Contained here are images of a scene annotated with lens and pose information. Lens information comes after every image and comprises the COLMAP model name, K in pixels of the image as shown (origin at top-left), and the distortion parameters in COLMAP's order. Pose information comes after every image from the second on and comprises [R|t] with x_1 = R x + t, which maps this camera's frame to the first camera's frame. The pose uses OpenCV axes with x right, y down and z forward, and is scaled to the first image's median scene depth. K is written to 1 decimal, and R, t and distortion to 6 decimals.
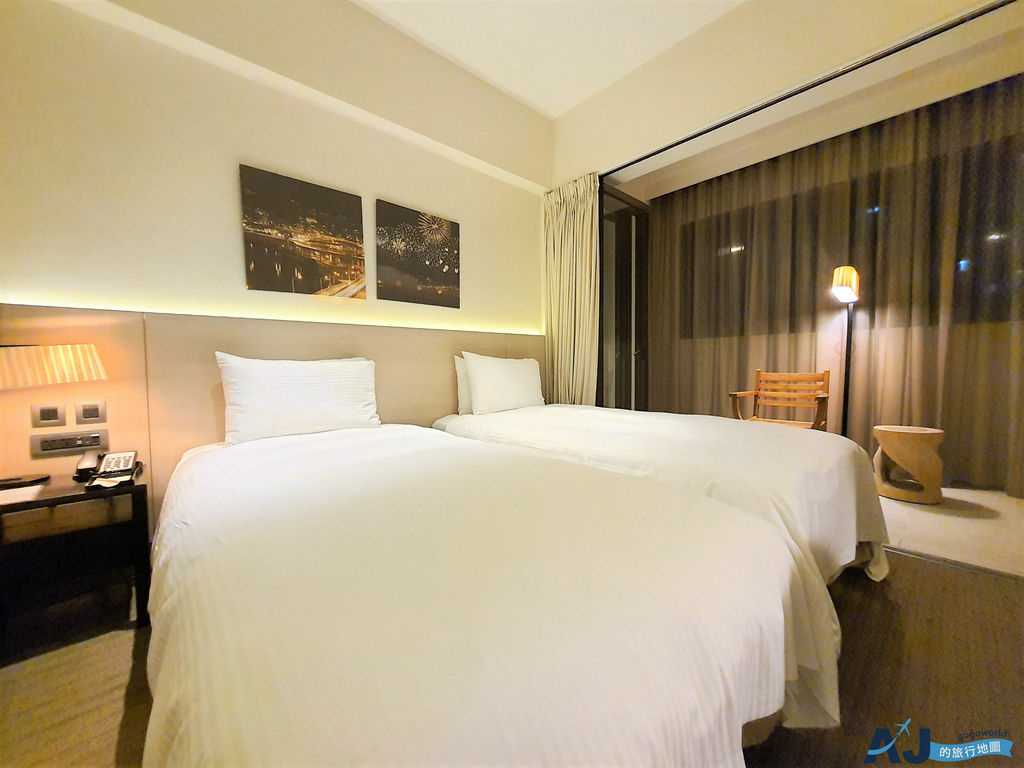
lens RADIAL K [[402.6, 0, 514.9], [0, 402.6, 380.5], [0, 0, 1]] dist [-0.000236, -0.000078]
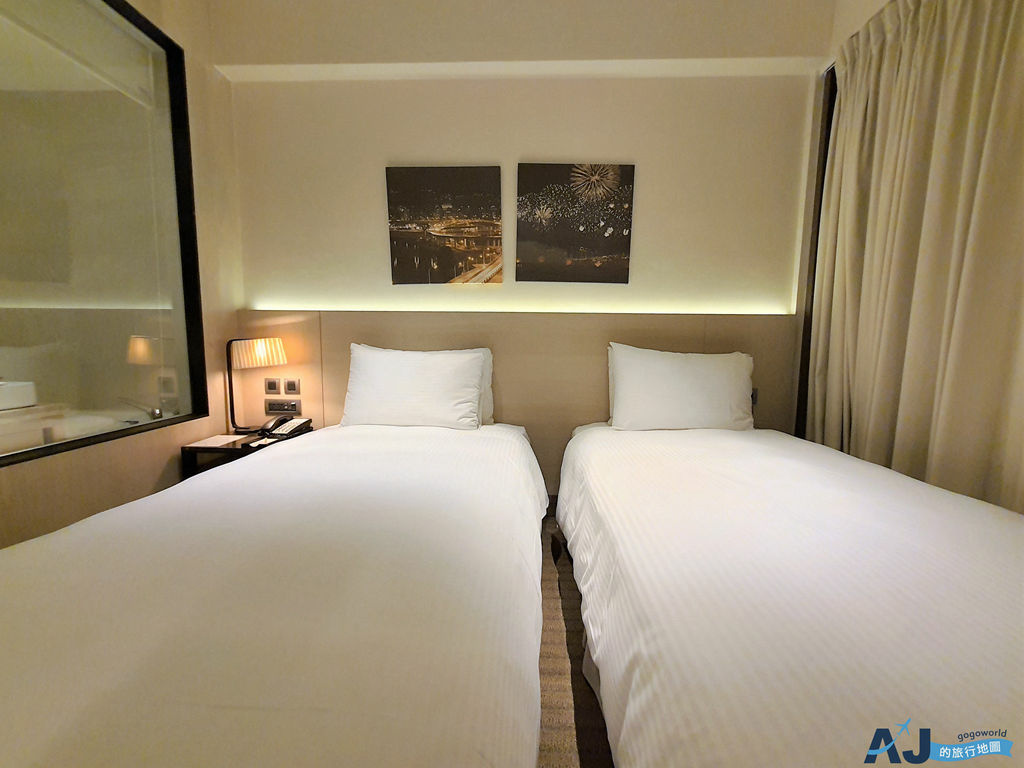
lens RADIAL K [[402.6, 0, 514.9], [0, 402.6, 380.5], [0, 0, 1]] dist [-0.000236, -0.000078]
pose [[0.710540, 0.091988, -0.697618, 0.305934], [-0.045438, 0.995347, 0.084967, -0.063220], [0.702188, -0.028675, 0.711414, 0.379984]]
